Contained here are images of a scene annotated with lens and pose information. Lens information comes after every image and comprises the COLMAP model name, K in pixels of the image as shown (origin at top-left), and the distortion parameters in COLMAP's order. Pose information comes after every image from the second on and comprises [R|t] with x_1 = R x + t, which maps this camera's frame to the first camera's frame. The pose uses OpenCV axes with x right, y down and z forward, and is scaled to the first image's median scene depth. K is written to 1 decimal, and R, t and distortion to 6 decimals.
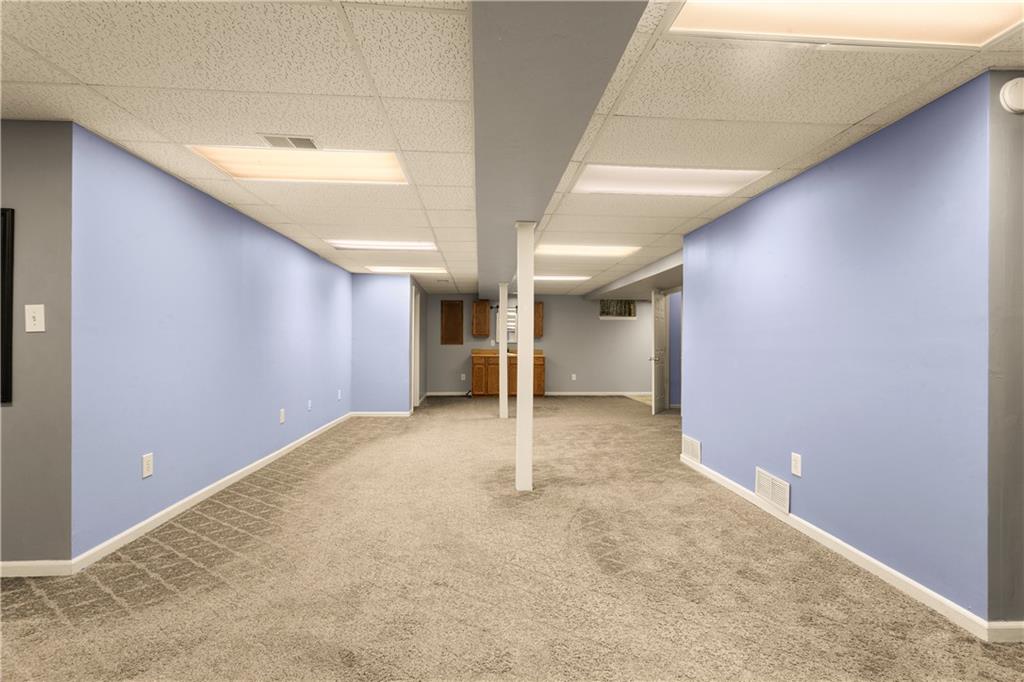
lens RADIAL K [[492.2, 0, 512.8], [0, 492.2, 325.2], [0, 0, 1]] dist [0.000506, 0.000345]
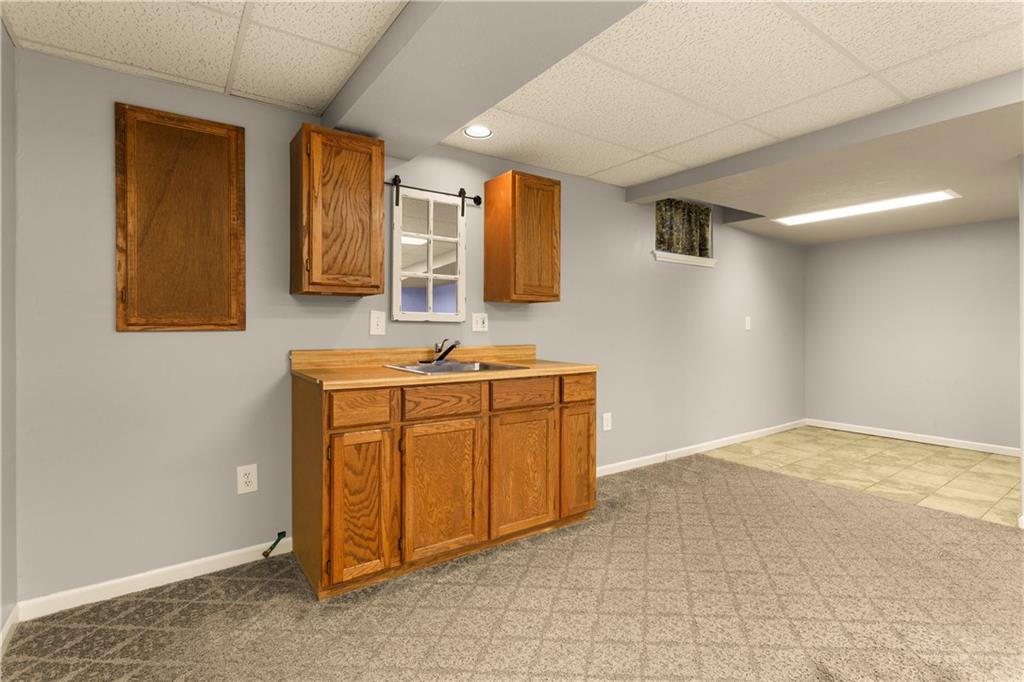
lens RADIAL K [[492.2, 0, 512.8], [0, 492.2, 325.2], [0, 0, 1]] dist [0.000506, 0.000345]
pose [[0.851440, -0.005153, 0.524427, -0.114454], [-0.013339, 0.999415, 0.031477, 0.028615], [-0.524283, -0.033796, 0.850873, 0.748823]]
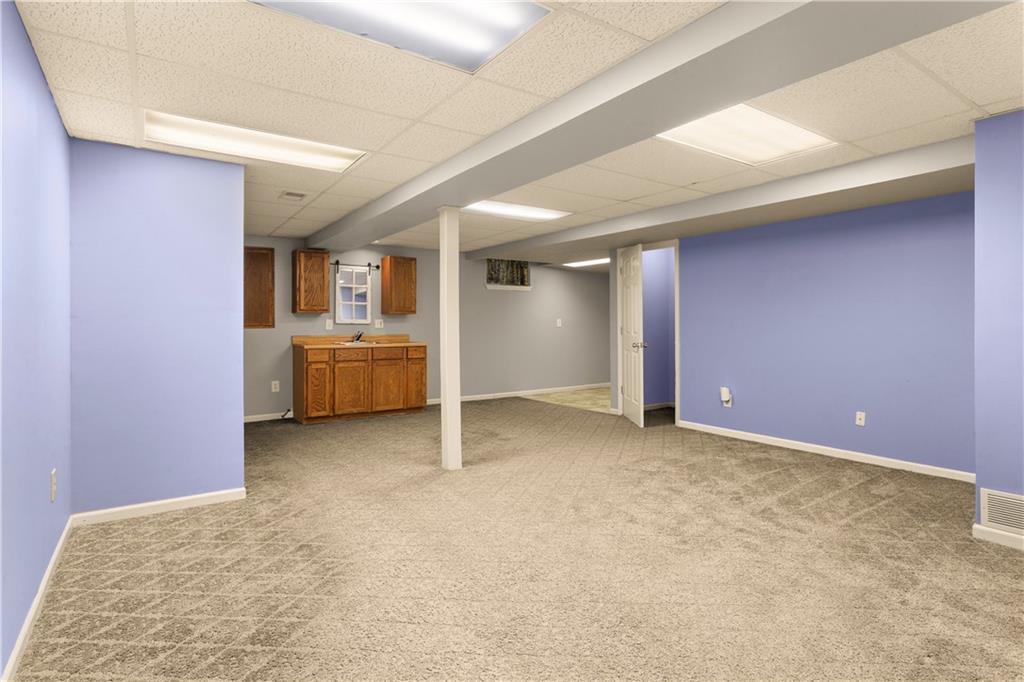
lens RADIAL K [[531.1, 0, 514.3], [0, 531.1, 320.6], [0, 0, 1]] dist [0.003375, 0.000474]
pose [[0.856433, -0.006794, 0.516213, -0.178315], [-0.010078, 0.999503, 0.029875, 0.010643], [-0.516159, -0.030789, 0.855939, 0.346831]]
